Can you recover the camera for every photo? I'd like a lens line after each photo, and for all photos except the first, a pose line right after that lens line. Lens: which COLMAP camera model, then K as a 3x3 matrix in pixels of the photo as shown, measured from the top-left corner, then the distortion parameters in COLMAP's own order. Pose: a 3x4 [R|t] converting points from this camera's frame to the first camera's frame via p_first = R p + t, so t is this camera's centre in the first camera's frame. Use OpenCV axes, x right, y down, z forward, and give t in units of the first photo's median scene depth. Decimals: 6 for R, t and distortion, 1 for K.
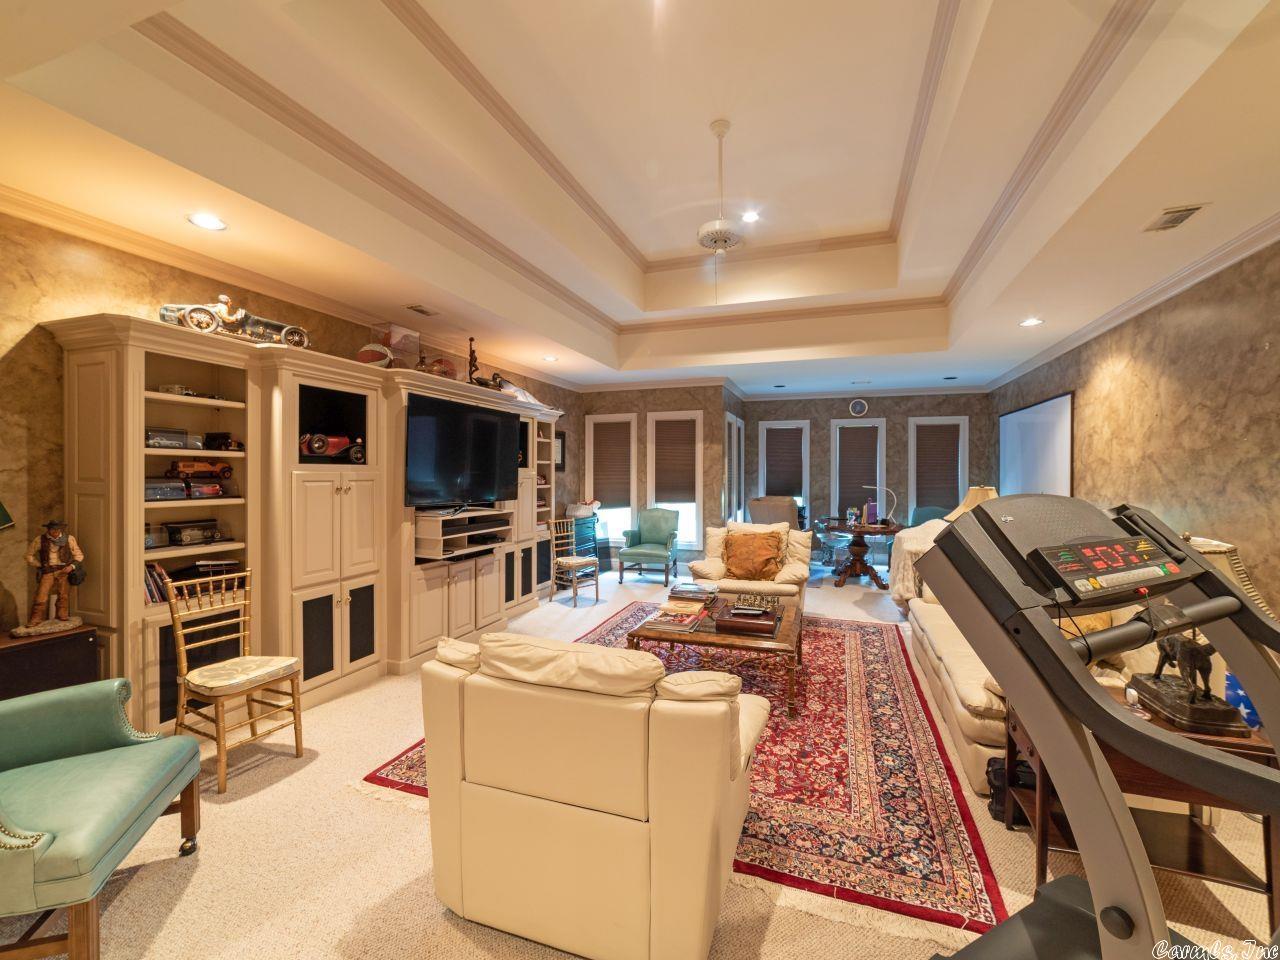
lens RADIAL K [[544.4, 0, 639.5], [0, 544.4, 477.7], [0, 0, 1]] dist [-0.001276, -0.000054]
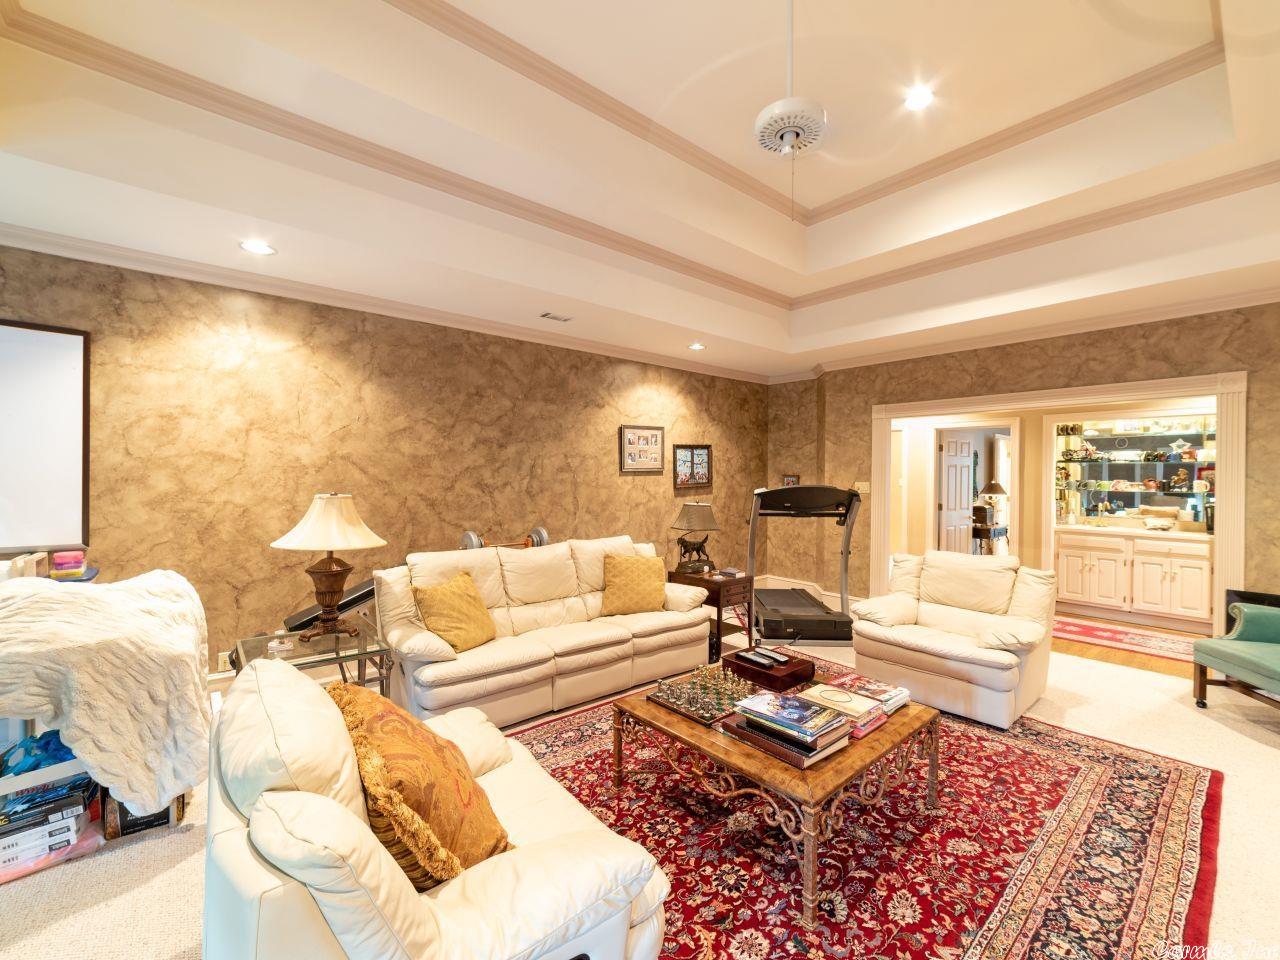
lens RADIAL K [[544.4, 0, 643.3], [0, 544.4, 475.8], [0, 0, 1]] dist [-0.001276, -0.000054]
pose [[-0.867973, -0.009861, 0.496513, -0.036054], [-0.006909, 0.999946, 0.007783, -0.019155], [-0.496562, 0.003325, -0.867995, 1.860656]]
